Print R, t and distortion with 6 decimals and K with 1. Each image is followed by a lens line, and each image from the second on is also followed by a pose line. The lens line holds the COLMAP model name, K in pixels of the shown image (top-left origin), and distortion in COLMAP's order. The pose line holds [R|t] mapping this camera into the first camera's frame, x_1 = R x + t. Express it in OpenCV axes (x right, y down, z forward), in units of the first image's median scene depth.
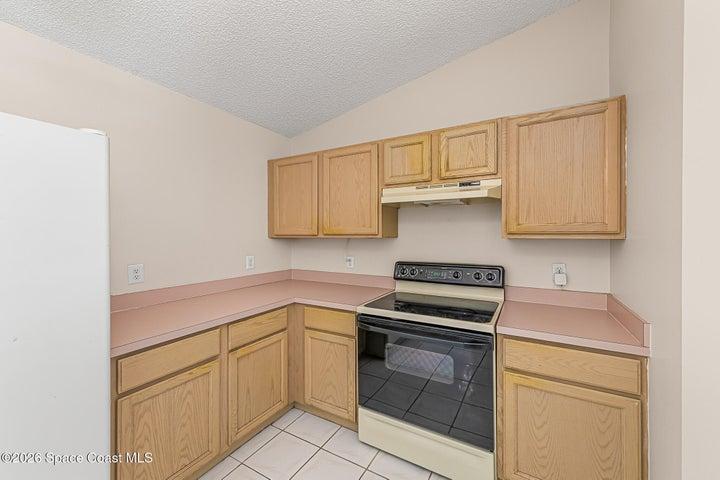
lens RADIAL K [[267.9, 0, 362.4], [0, 267.9, 233.1], [0, 0, 1]] dist [-0.000560, -0.000406]
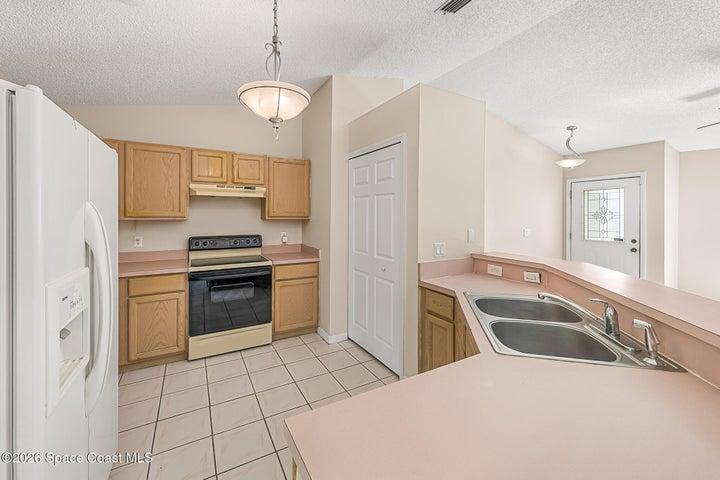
lens RADIAL K [[286.1, 0, 350.0], [0, 286.1, 214.8], [0, 0, 1]] dist [-0.000315, -0.000122]
pose [[0.485896, 0.004982, 0.874002, -0.868382], [-0.010567, 0.999944, 0.000175, -0.016890], [-0.873953, -0.009321, 0.485922, -0.454763]]
